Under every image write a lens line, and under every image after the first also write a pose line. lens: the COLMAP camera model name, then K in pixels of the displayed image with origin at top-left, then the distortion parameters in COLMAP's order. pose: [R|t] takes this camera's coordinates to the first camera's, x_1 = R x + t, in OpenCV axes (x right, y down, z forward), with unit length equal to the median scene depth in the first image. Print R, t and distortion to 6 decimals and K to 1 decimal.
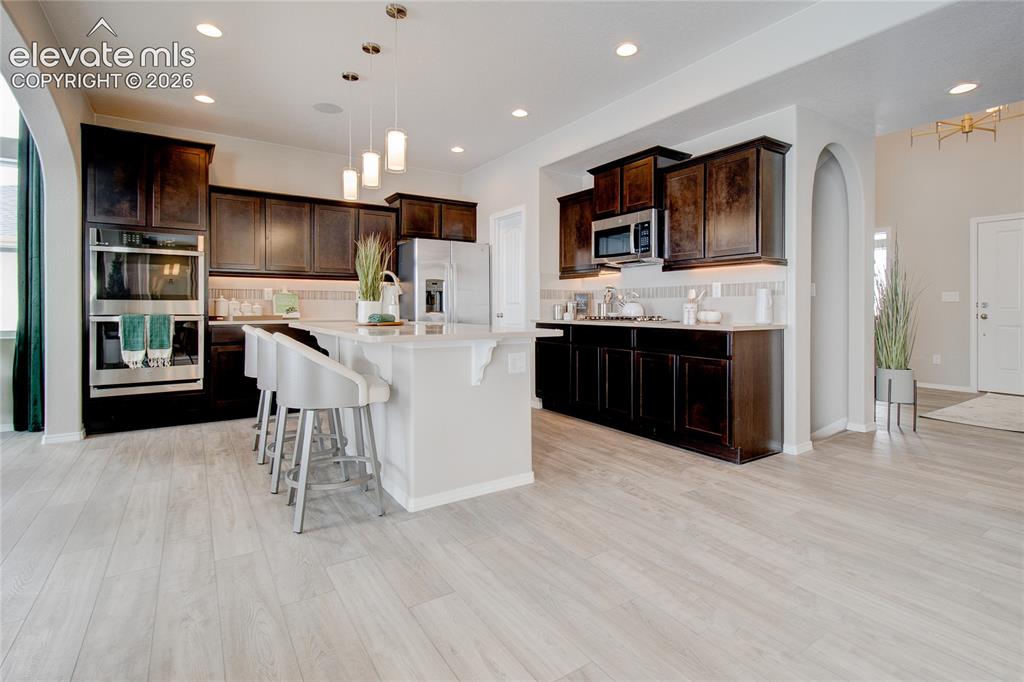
lens RADIAL K [[510.0, 0, 541.2], [0, 510.0, 308.1], [0, 0, 1]] dist [0.009794, -0.002949]
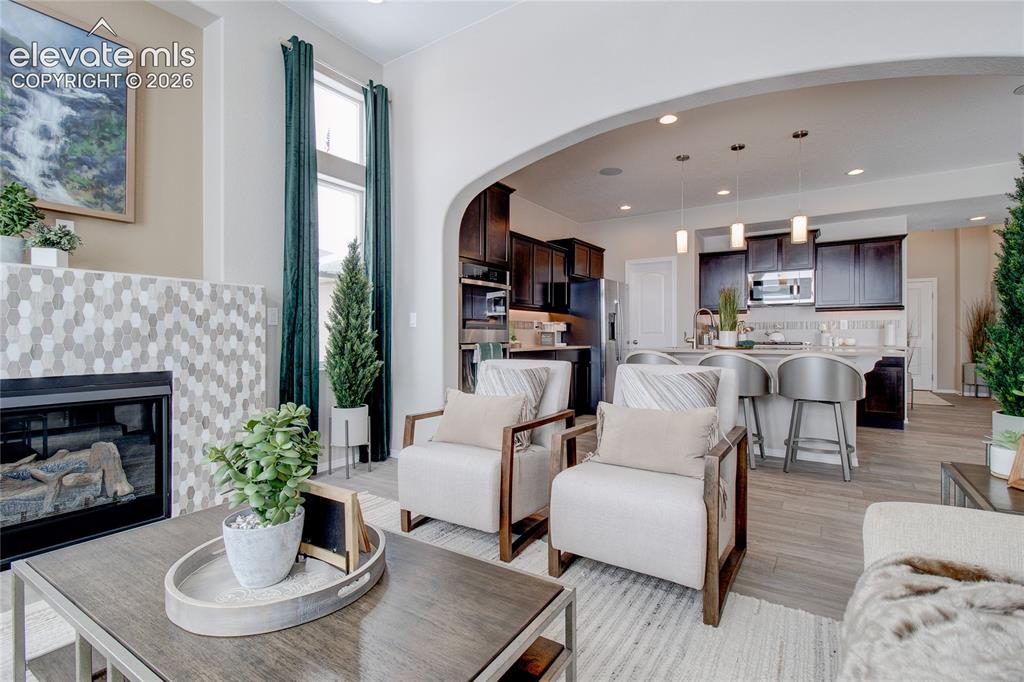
lens RADIAL K [[486.4, 0, 554.9], [0, 486.4, 335.0], [0, 0, 1]] dist [0.006478, -0.004928]
pose [[0.913715, 0.000076, 0.406357, -1.043669], [0.000267, 1.000000, -0.000788, -0.002898], [-0.406357, 0.000828, 0.913714, 0.002324]]
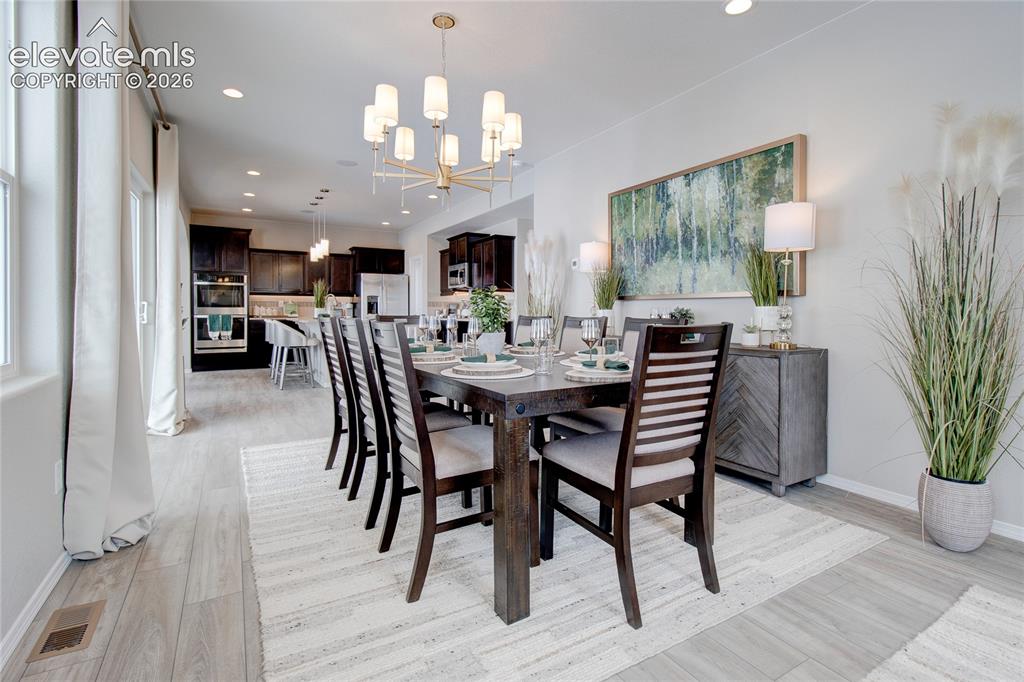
lens RADIAL K [[486.4, 0, 553.9], [0, 486.4, 316.7], [0, 0, 1]] dist [0.006478, -0.004928]
pose [[0.999868, 0.000837, -0.016214, 0.601995], [-0.000735, 0.999980, 0.006320, 0.008385], [0.016219, -0.006307, 0.999849, -0.933534]]
